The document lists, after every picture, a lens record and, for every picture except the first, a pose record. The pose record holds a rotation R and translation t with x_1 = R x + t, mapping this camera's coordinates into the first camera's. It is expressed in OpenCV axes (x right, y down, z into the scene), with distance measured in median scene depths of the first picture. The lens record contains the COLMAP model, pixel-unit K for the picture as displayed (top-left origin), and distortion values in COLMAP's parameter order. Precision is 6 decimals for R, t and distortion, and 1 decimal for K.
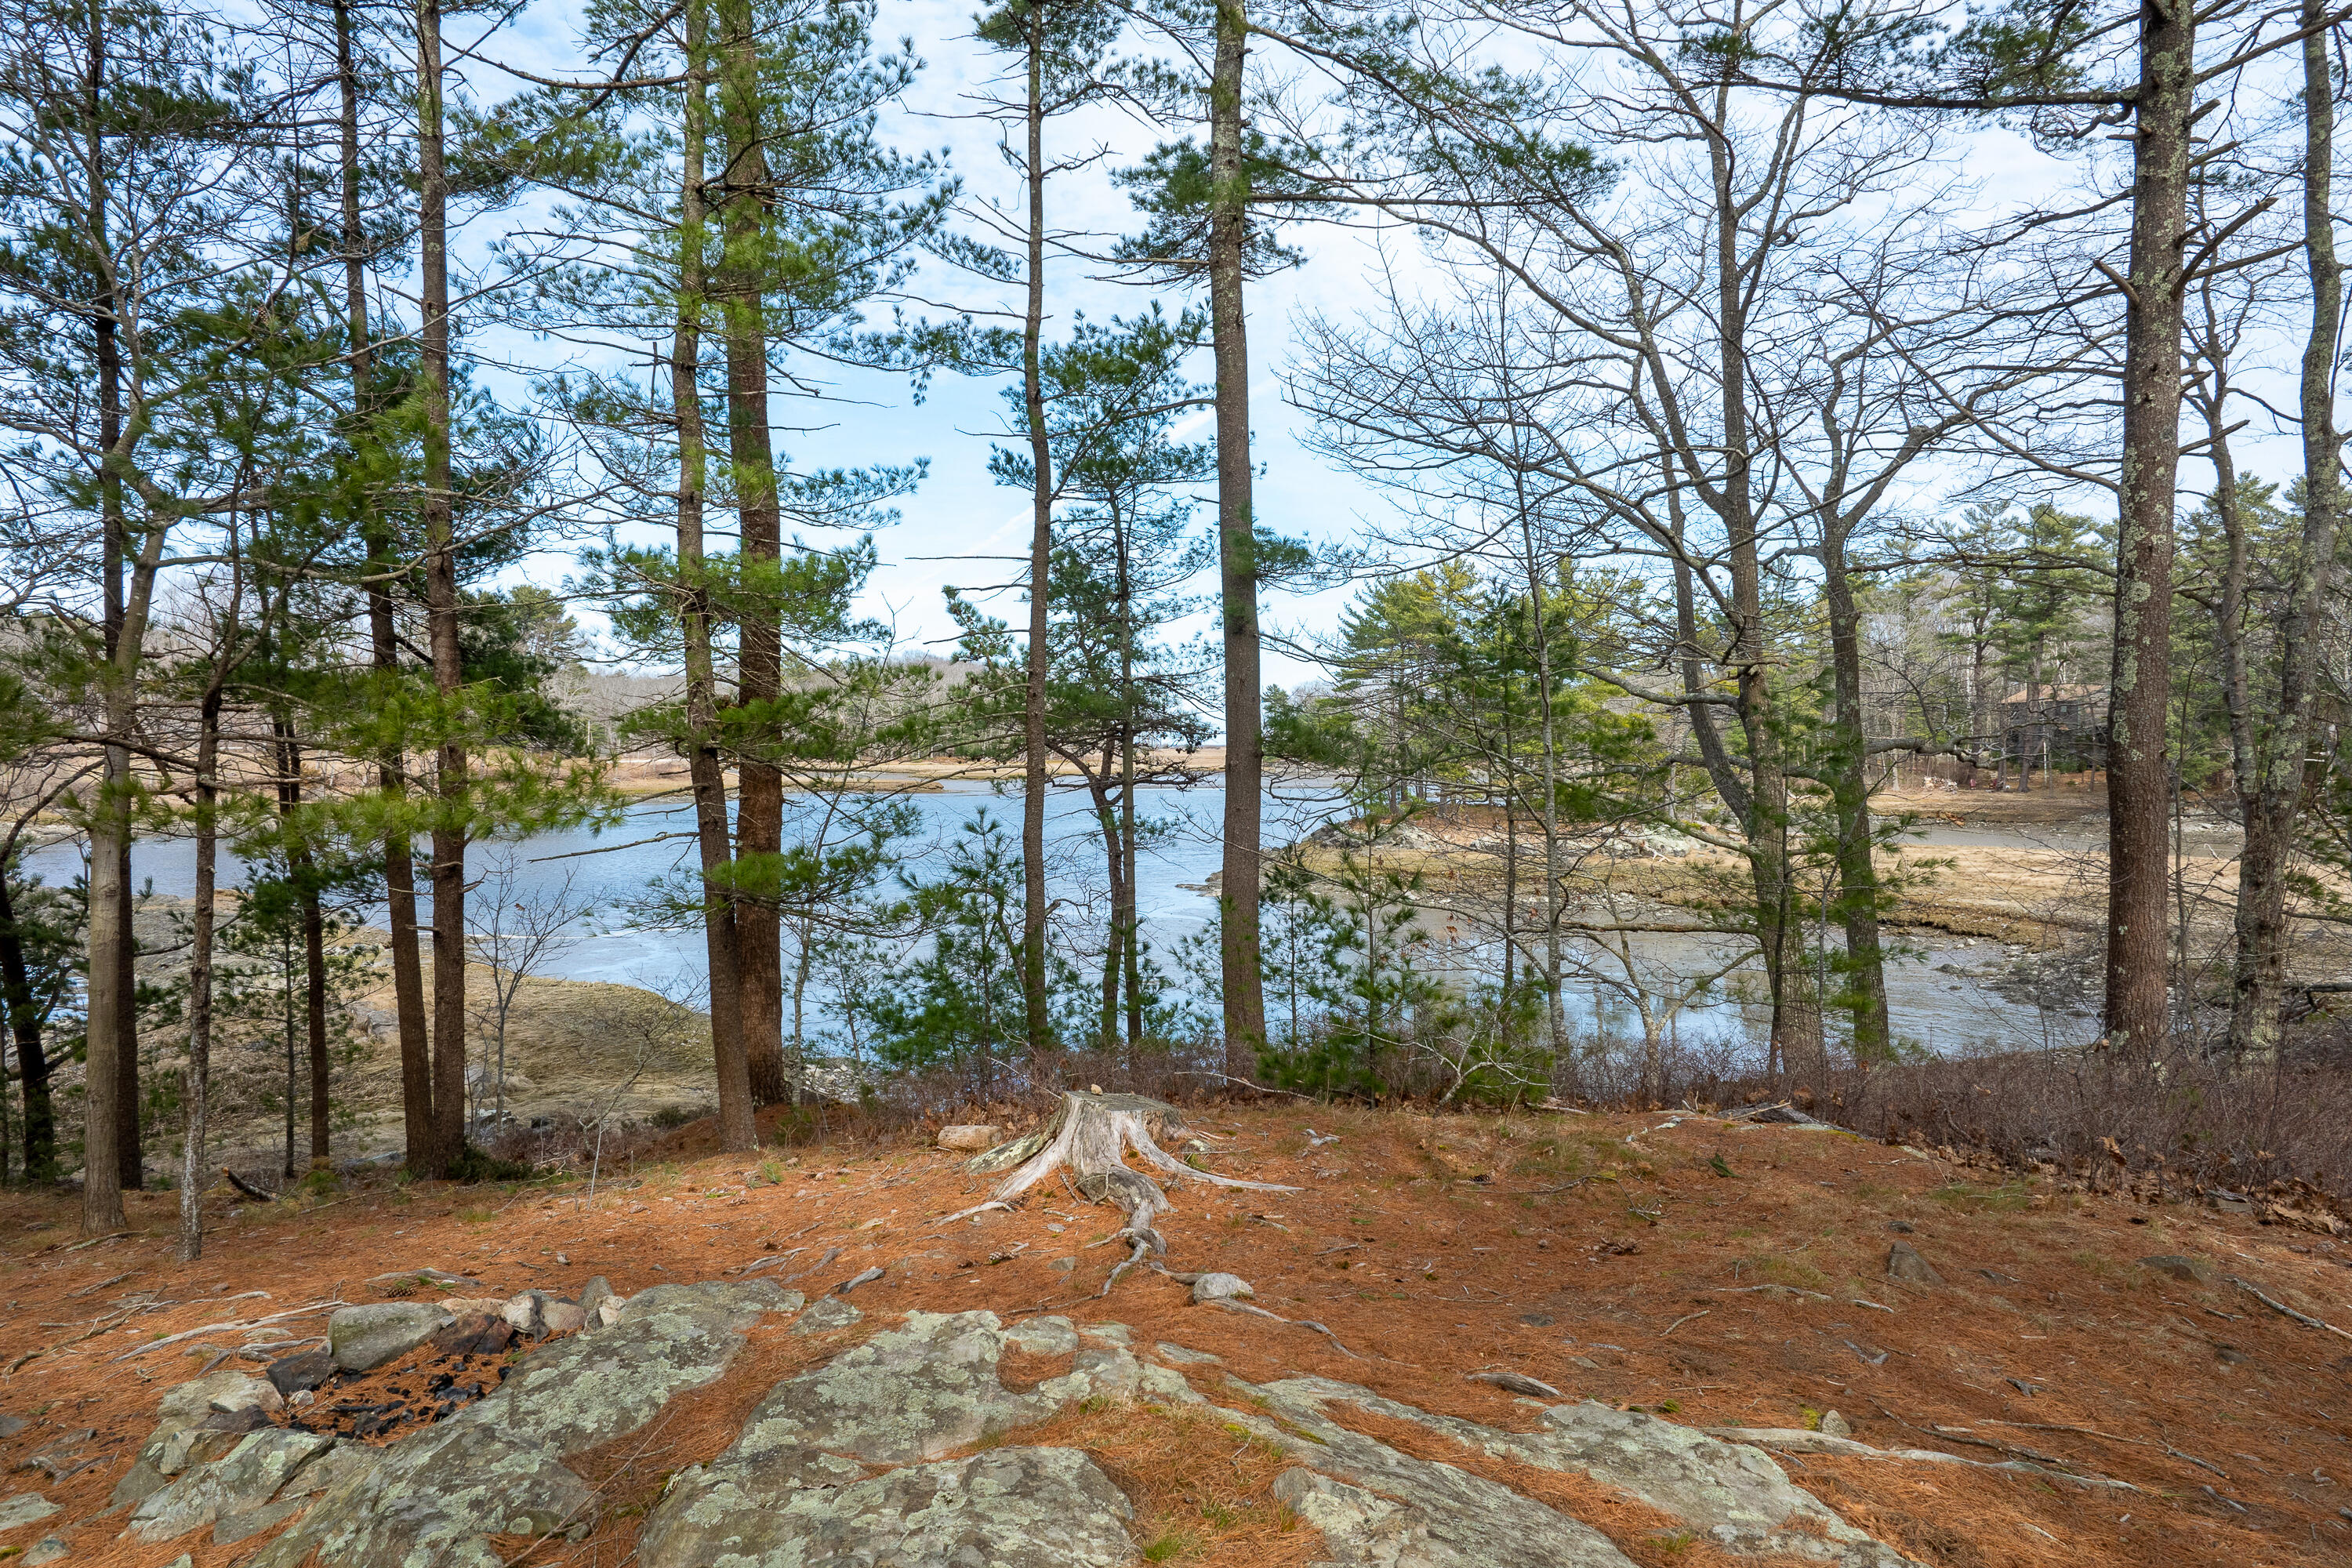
lens RADIAL K [[1625.3, 0, 1178.0], [0, 1625.3, 754.5], [0, 0, 1]] dist [-0.002428, -0.006454]
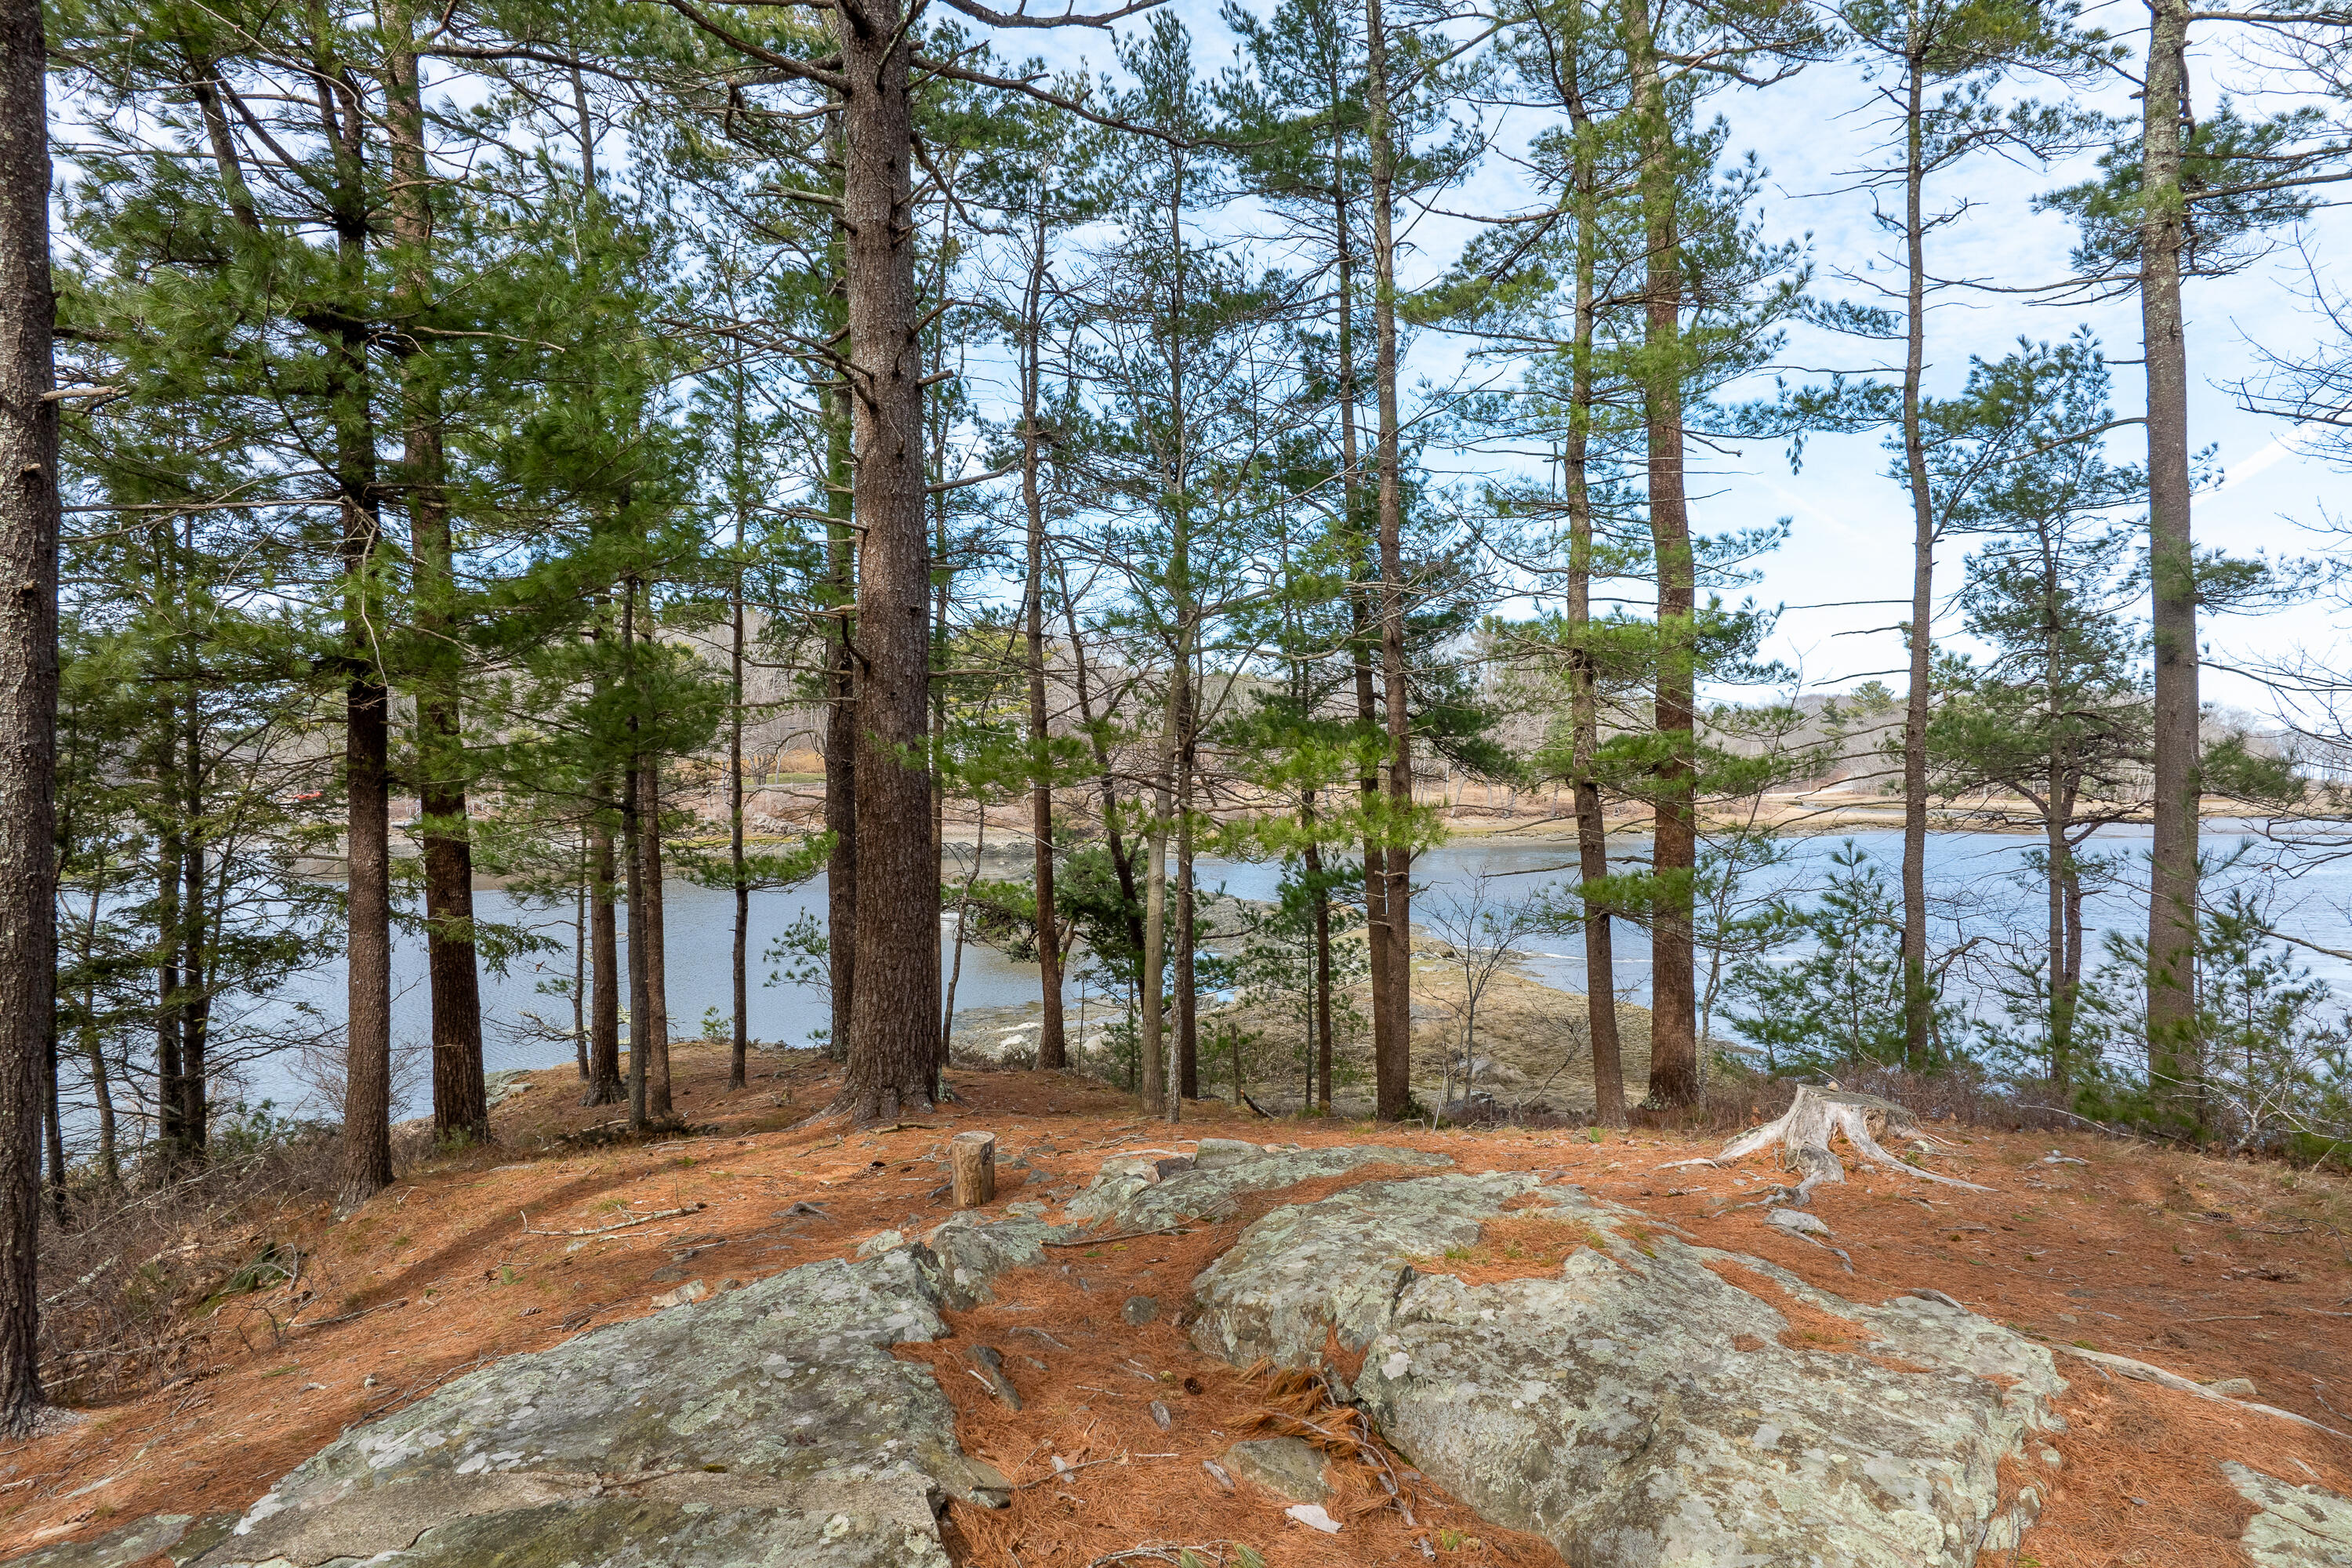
lens RADIAL K [[1625.3, 0, 1178.0], [0, 1625.3, 754.5], [0, 0, 1]] dist [-0.002428, -0.006454]
pose [[0.805220, -0.006106, -0.592945, 0.146179], [-0.005523, 0.999826, -0.017796, -0.001668], [0.592951, 0.017604, 0.805046, -0.108557]]
